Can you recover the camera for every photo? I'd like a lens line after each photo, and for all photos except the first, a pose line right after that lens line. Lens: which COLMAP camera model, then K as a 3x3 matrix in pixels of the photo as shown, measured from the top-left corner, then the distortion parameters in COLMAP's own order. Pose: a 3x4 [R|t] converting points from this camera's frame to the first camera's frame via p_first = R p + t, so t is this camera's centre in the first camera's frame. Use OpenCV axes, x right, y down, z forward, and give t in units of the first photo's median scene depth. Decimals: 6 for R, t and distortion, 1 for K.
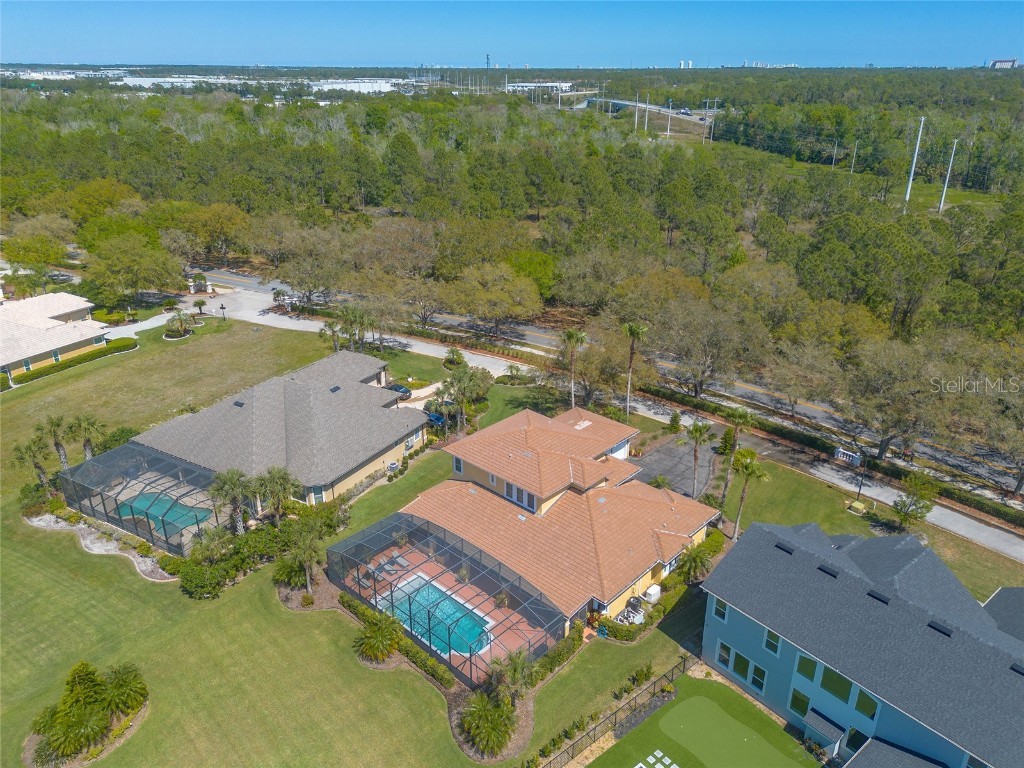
lens RADIAL K [[725.4, 0, 512.3], [0, 725.4, 403.6], [0, 0, 1]] dist [0.061914, -0.050179]
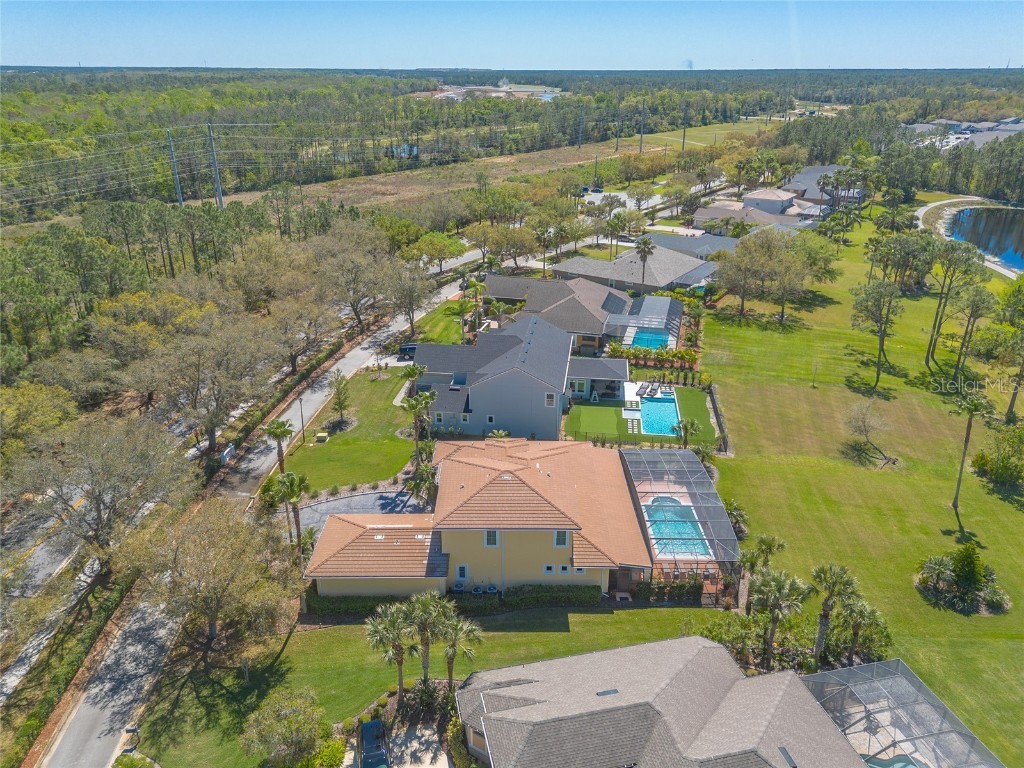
lens RADIAL K [[725.4, 0, 512.9], [0, 725.4, 392.8], [0, 0, 1]] dist [0.061914, -0.050179]
pose [[-0.689956, -0.296105, 0.660516, -0.400302], [0.300067, 0.713404, 0.633257, -0.441177], [-0.658726, 0.635119, -0.403366, 0.930414]]
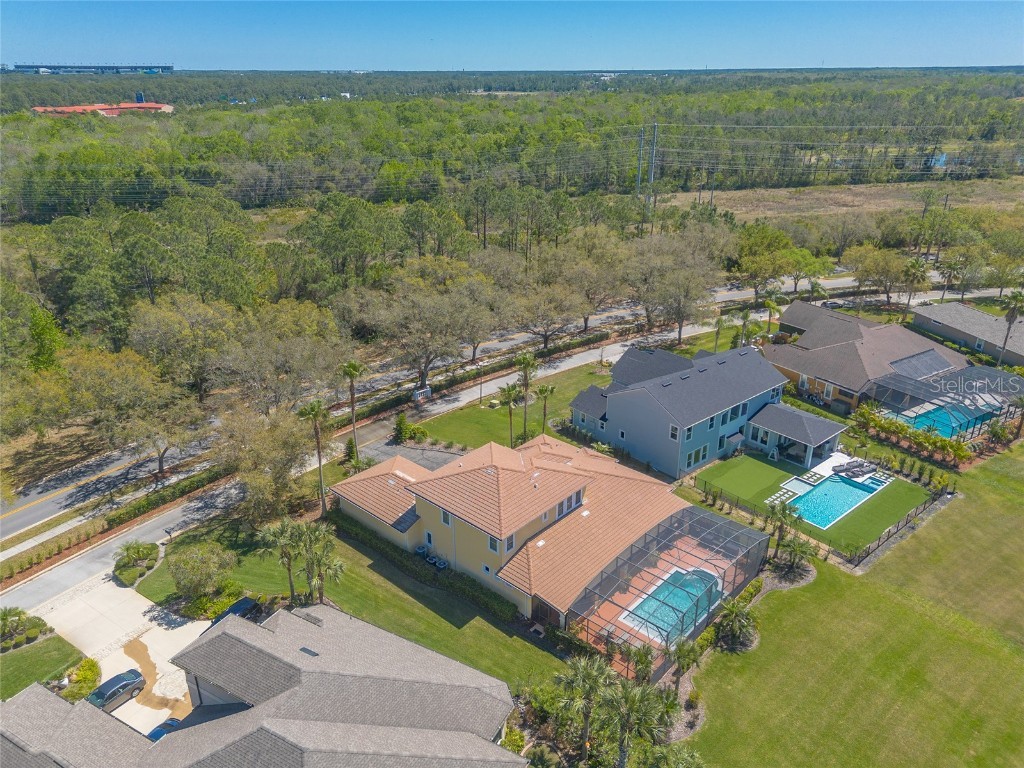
lens RADIAL K [[725.4, 0, 512.4], [0, 725.4, 392.7], [0, 0, 1]] dist [0.061914, -0.050179]
pose [[-0.021100, -0.405543, 0.913833, -0.573790], [0.421569, 0.825196, 0.375941, -0.279951], [-0.906551, 0.393176, 0.153552, 0.568264]]
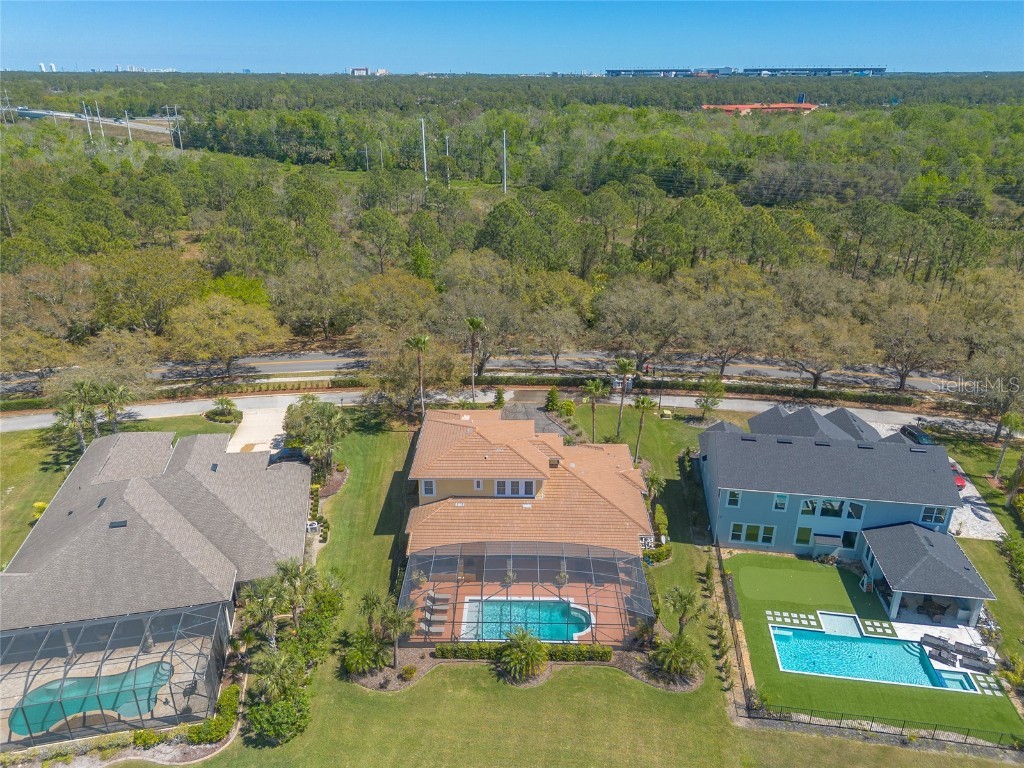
lens RADIAL K [[725.4, 0, 512.1], [0, 725.4, 394.2], [0, 0, 1]] dist [0.061914, -0.050179]
pose [[0.739518, -0.271333, 0.616029, -0.400919], [0.281040, 0.956038, 0.083715, -0.061107], [-0.611661, 0.111220, 0.783263, 0.108848]]
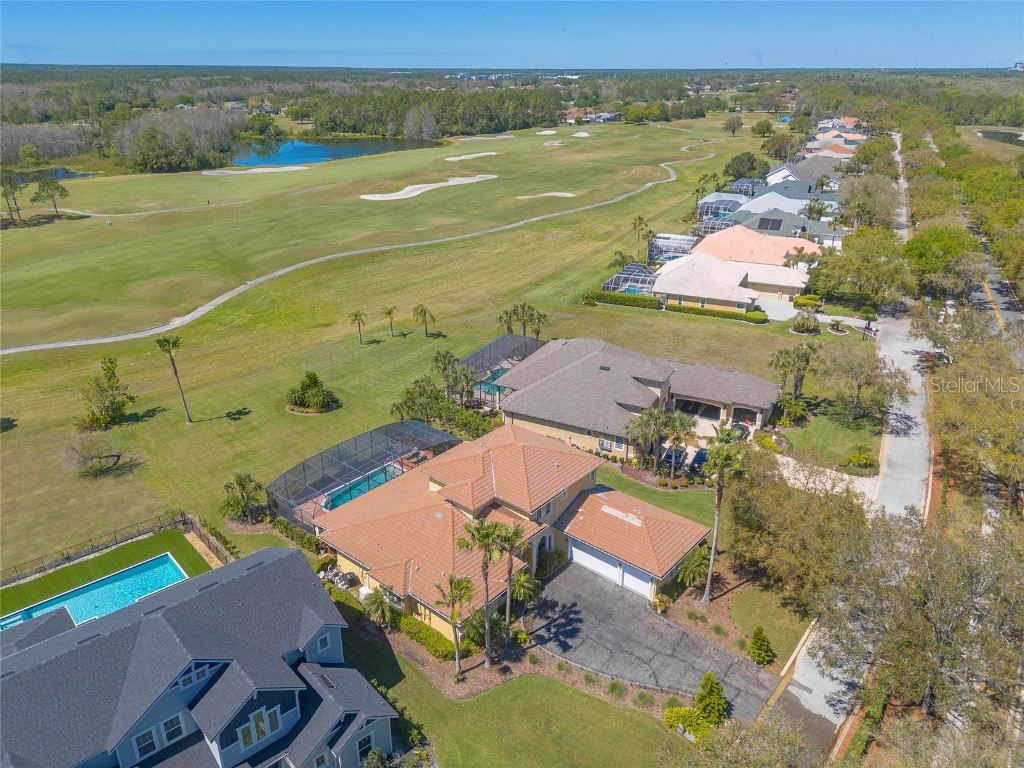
lens RADIAL K [[725.4, 0, 506.3], [0, 725.4, 389.9], [0, 0, 1]] dist [0.061914, -0.050179]
pose [[0.050144, 0.401894, -0.914312, 0.633619], [-0.421587, 0.838423, 0.345415, -0.255367], [0.905401, 0.368142, 0.211475, 0.536092]]
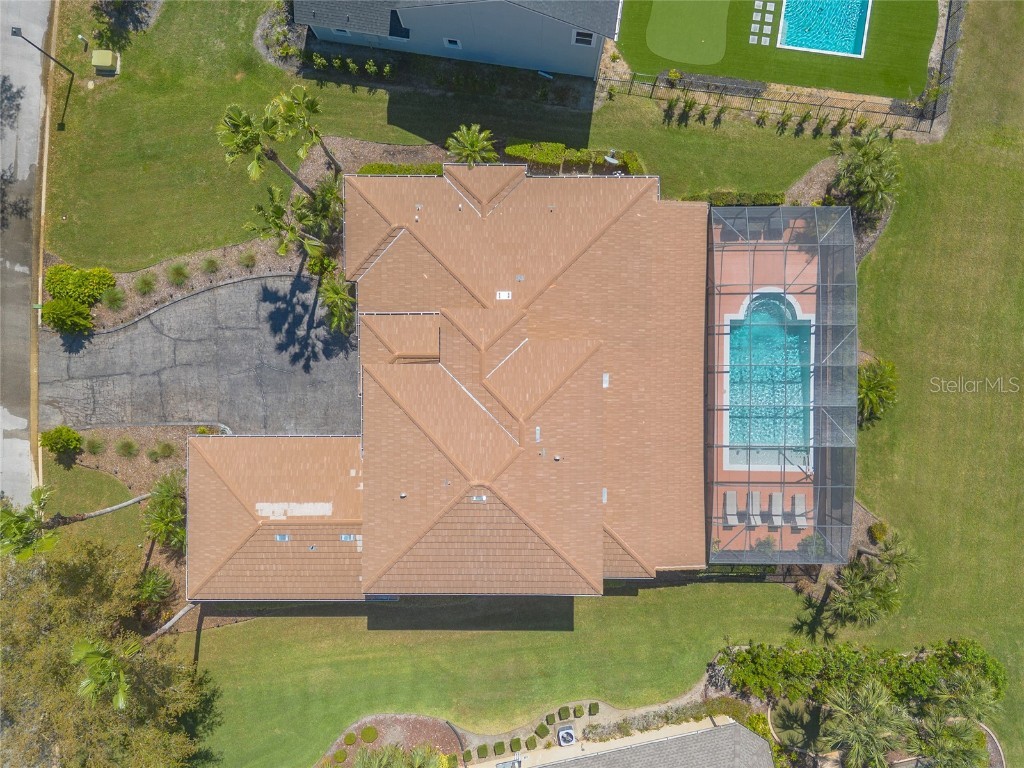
lens RADIAL K [[725.4, 0, 514.1], [0, 725.4, 384.2], [0, 0, 1]] dist [0.061914, -0.050179]
pose [[-0.682409, -0.730955, -0.004843, 0.045421], [0.309426, -0.294865, 0.904052, -0.276349], [-0.662249, 0.615434, 0.427395, 0.520120]]
